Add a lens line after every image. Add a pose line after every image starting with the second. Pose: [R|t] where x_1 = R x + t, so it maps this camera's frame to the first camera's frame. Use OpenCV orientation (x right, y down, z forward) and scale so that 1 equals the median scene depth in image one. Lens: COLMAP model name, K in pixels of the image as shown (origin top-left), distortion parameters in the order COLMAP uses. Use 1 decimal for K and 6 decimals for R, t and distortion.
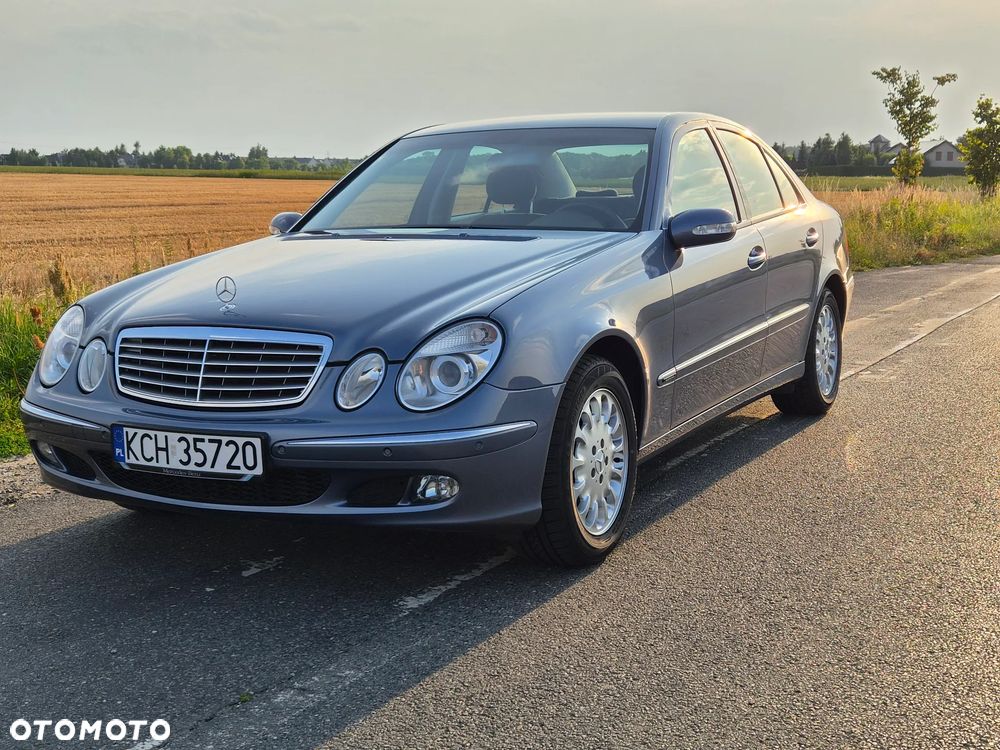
lens RADIAL K [[1238.1, 0, 500.0], [0, 1238.1, 375.0], [0, 0, 1]] dist [0.098374, 0.013785]
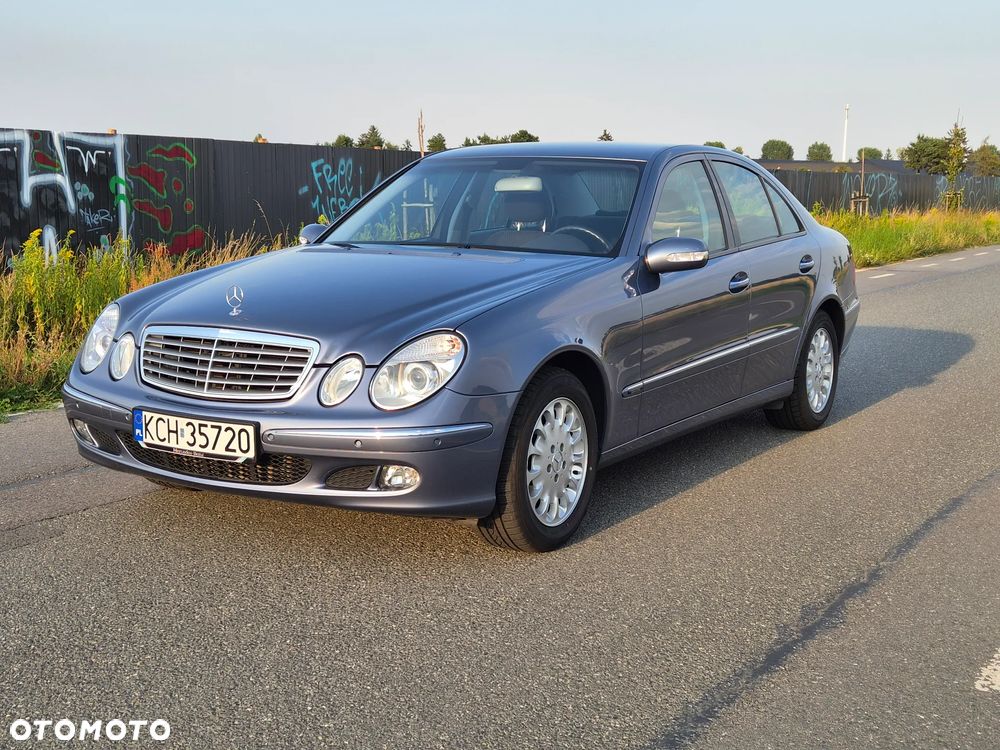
lens RADIAL K [[1238.1, 0, 500.0], [0, 1238.1, 375.0], [0, 0, 1]] dist [0.098374, 0.013785]
pose [[0.996855, 0.045694, -0.064742, 0.105741], [-0.045654, 0.998955, 0.002098, -0.009746], [0.064771, 0.000864, 0.997900, -0.142263]]
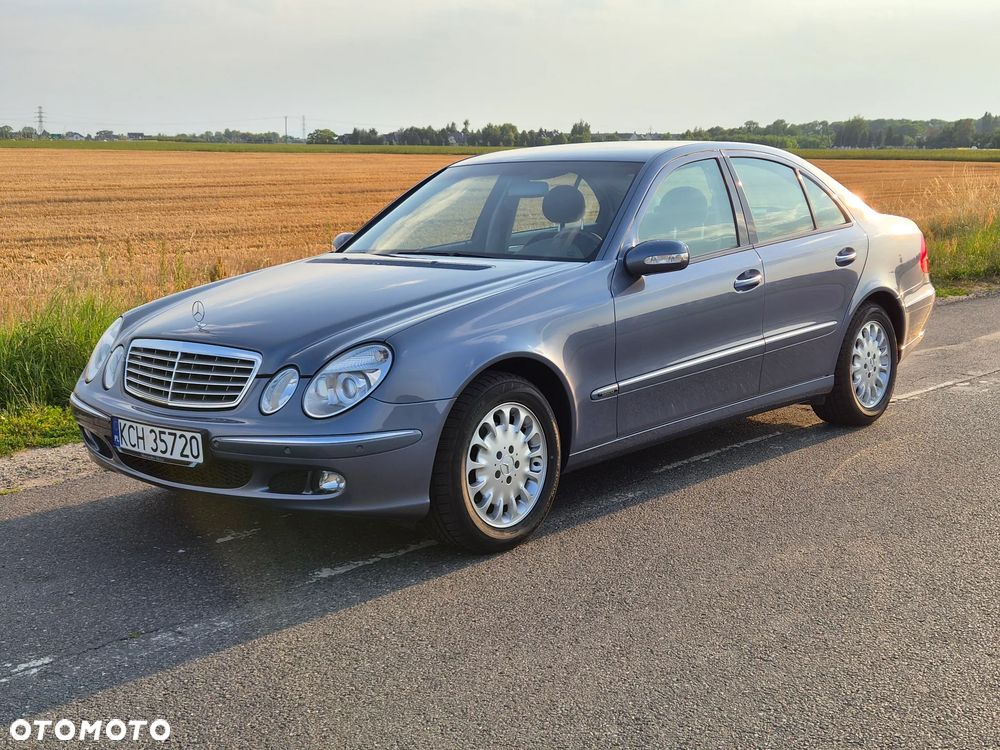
lens RADIAL K [[1238.1, 0, 500.0], [0, 1238.1, 375.0], [0, 0, 1]] dist [0.098374, 0.013785]
pose [[0.972473, 0.035800, -0.230250, 0.366103], [-0.031922, 0.999279, 0.020550, -0.041284], [0.230820, -0.012634, 0.972914, -0.142288]]
